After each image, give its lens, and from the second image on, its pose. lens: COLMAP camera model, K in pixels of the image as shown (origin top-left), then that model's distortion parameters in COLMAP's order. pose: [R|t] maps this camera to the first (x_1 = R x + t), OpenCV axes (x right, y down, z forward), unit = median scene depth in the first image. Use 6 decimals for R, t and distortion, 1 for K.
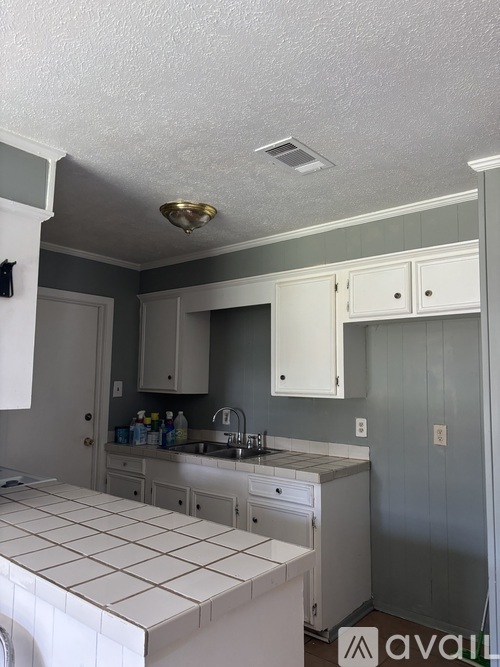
lens RADIAL K [[493.1, 0, 250.0], [0, 493.1, 333.5], [0, 0, 1]] dist [-0.000468, -0.000233]
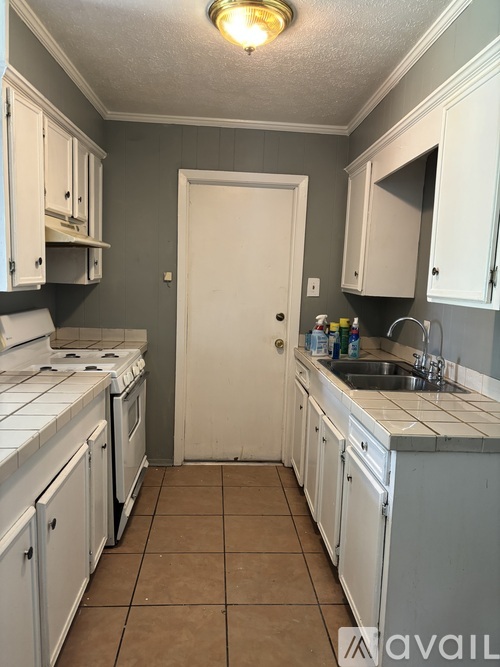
lens RADIAL K [[492.5, 0, 250.4], [0, 492.5, 358.7], [0, 0, 1]] dist [0.000148, 0.000293]
pose [[0.684464, 0.134907, -0.716455, 0.293516], [0.039920, 0.974320, 0.221600, 0.041182], [0.727952, -0.180278, 0.661502, 0.345433]]
